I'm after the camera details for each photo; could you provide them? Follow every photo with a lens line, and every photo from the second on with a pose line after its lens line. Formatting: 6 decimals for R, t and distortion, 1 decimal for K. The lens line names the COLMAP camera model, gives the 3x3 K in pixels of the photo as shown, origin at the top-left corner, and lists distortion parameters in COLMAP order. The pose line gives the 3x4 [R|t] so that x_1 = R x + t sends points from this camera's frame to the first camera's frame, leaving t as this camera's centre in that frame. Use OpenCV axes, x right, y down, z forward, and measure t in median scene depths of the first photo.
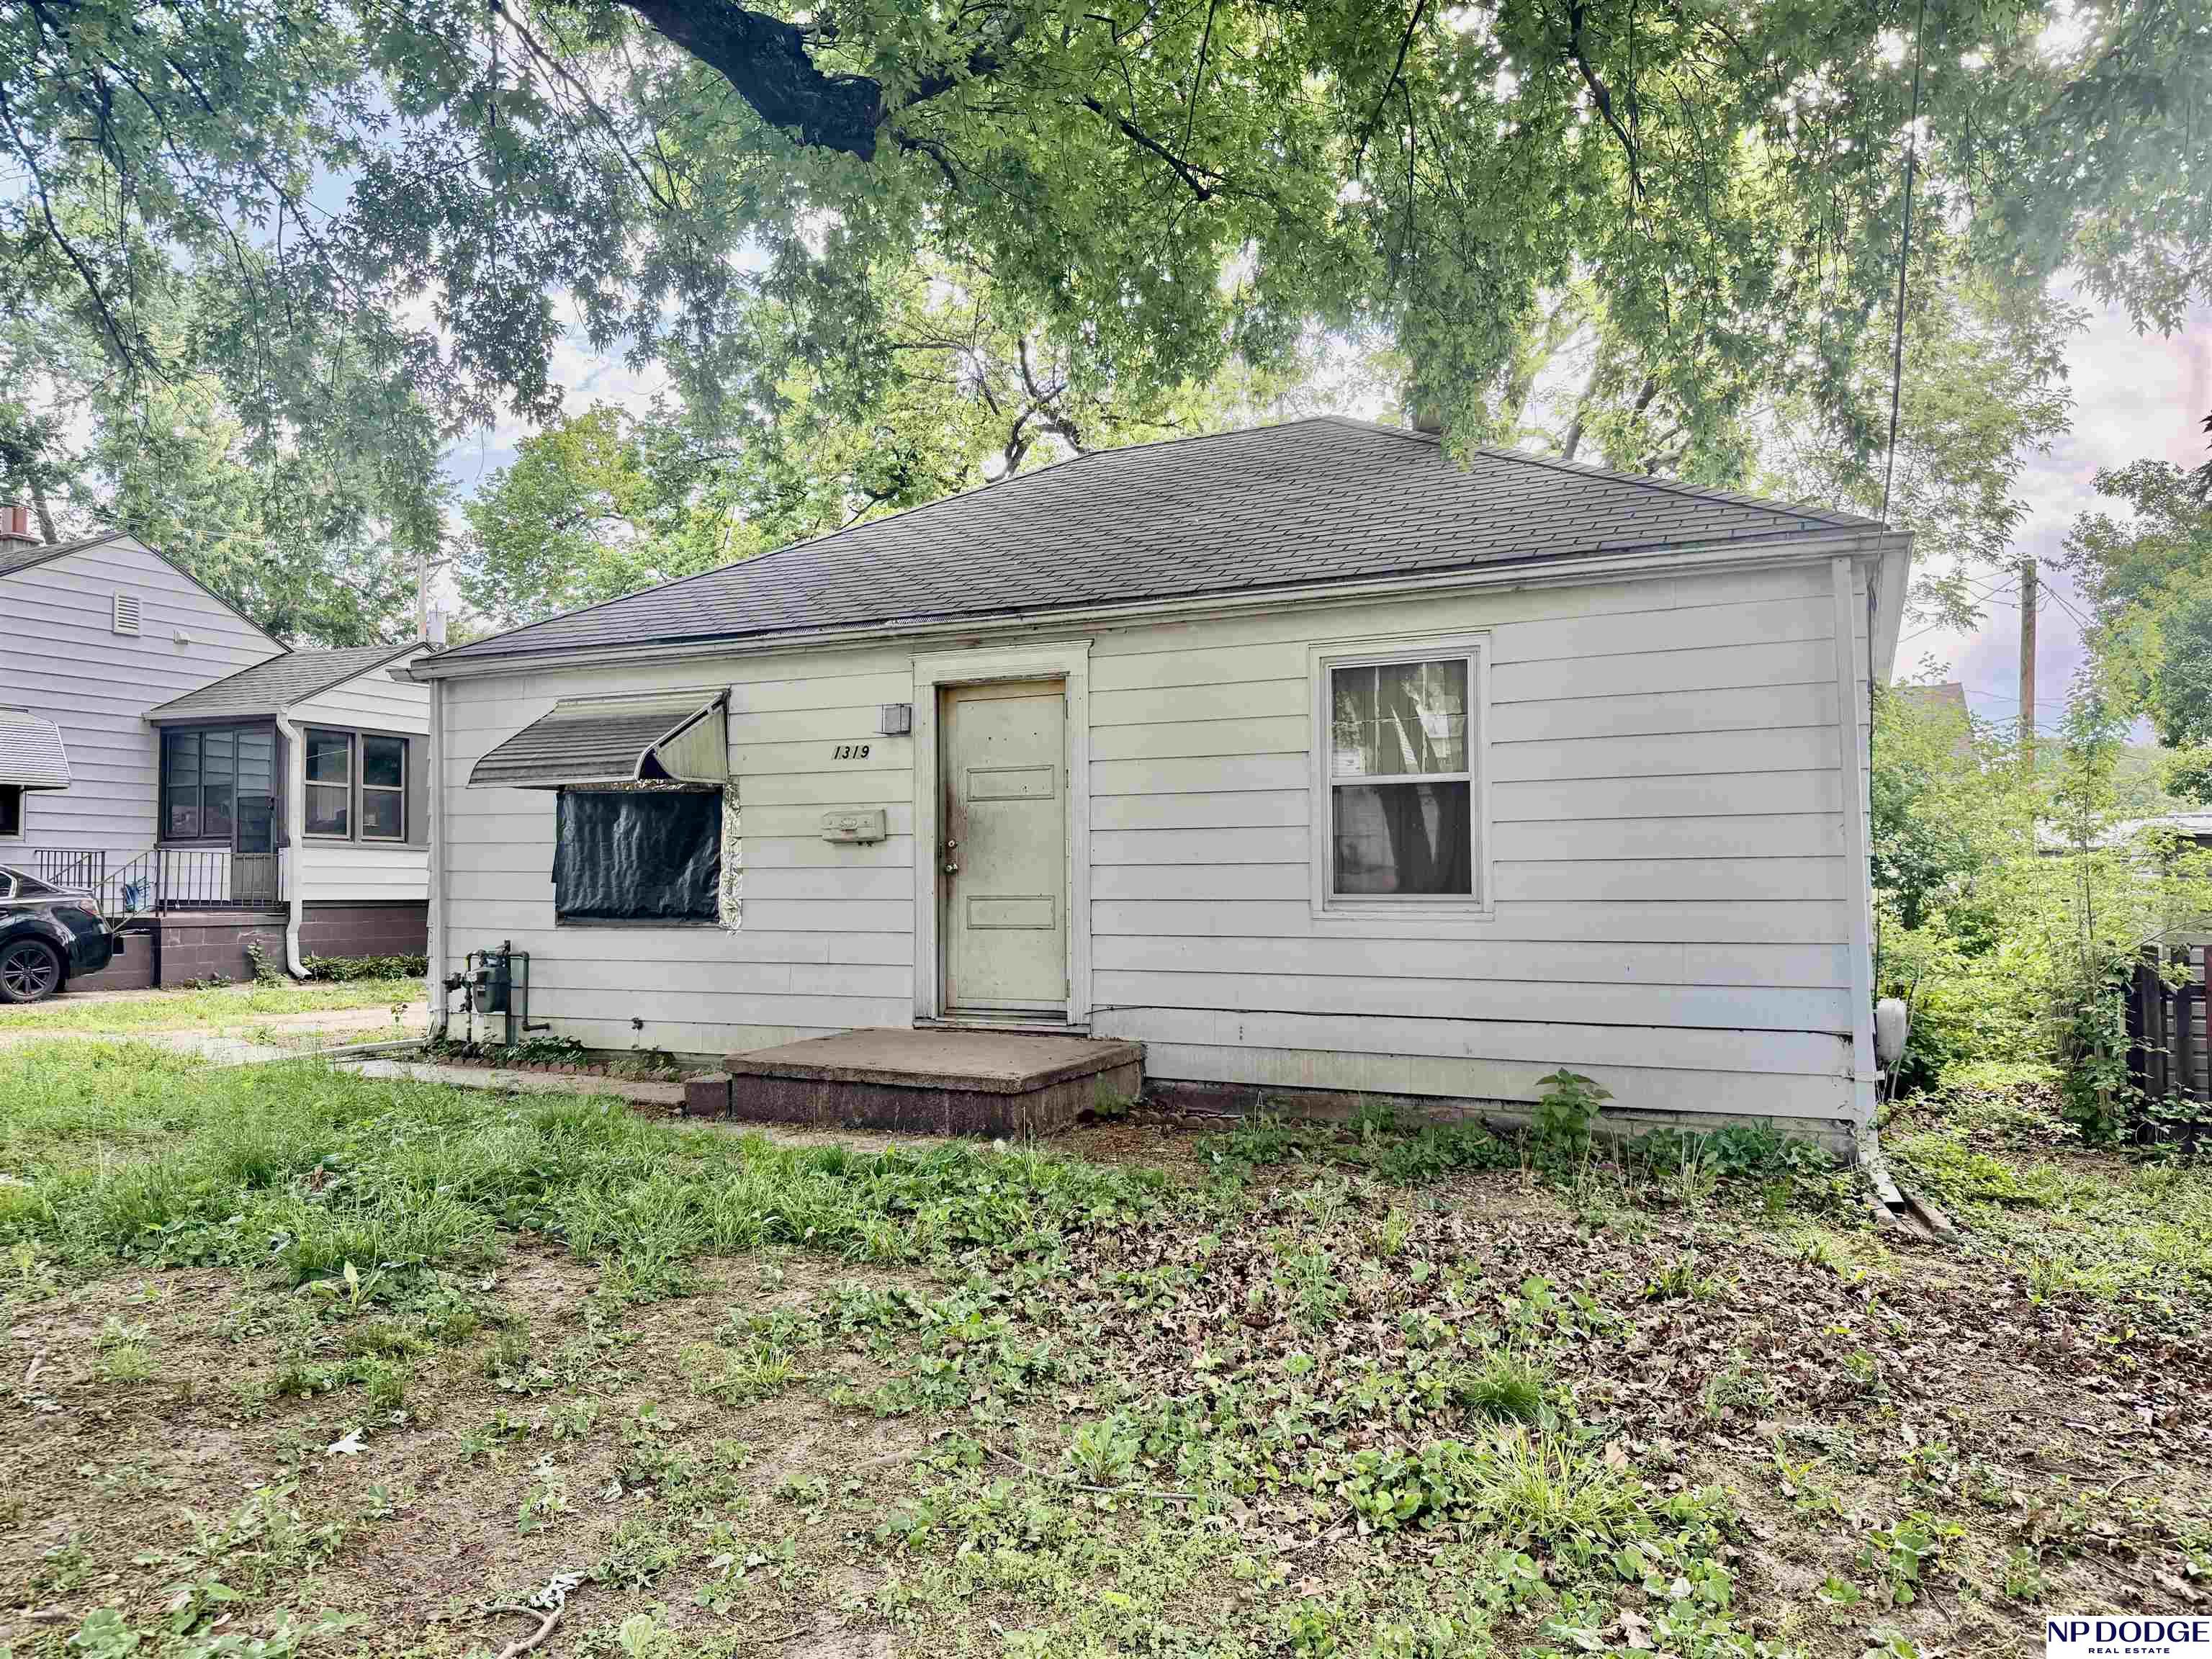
lens RADIAL K [[1501.7, 0, 1105.1], [0, 1501.7, 840.5], [0, 0, 1]] dist [0.067974, -0.003111]
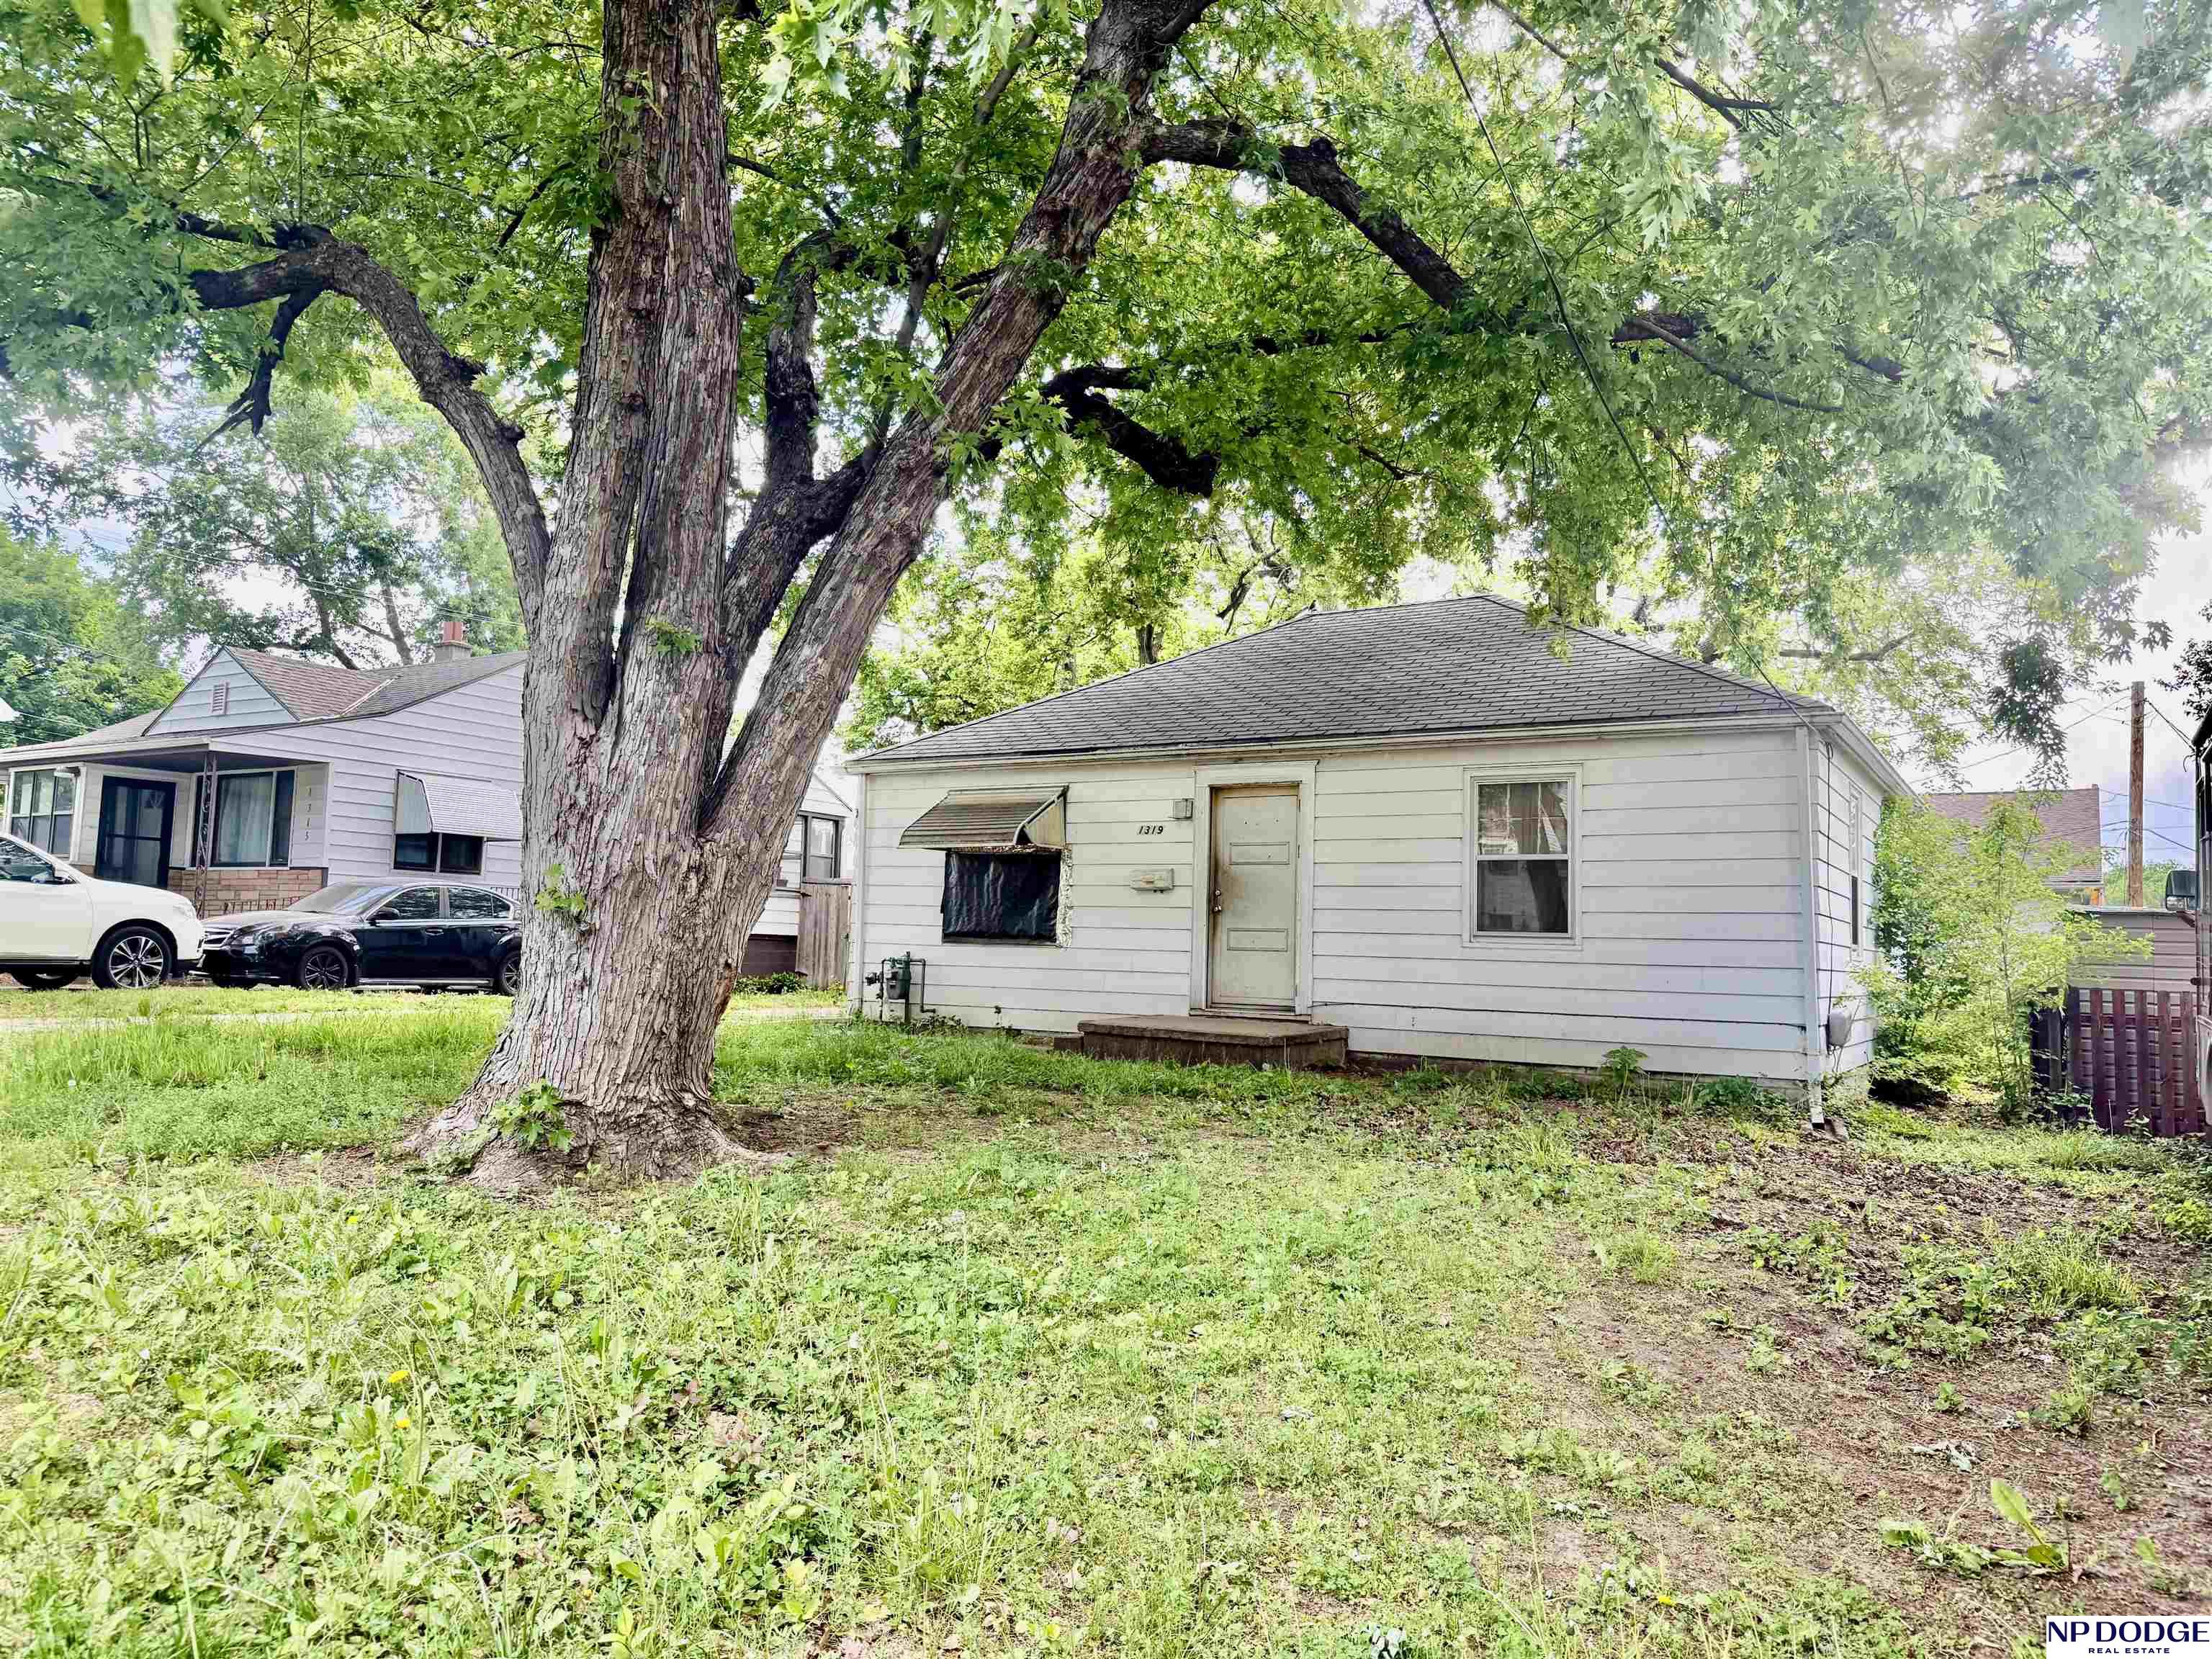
lens RADIAL K [[1501.7, 0, 1101.1], [0, 1501.7, 828.6], [0, 0, 1]] dist [0.067974, -0.003111]
pose [[0.992841, 0.024093, -0.116992, -0.043906], [-0.030537, 0.998095, -0.053602, 0.021718], [0.115477, 0.056791, 0.991685, -0.496136]]
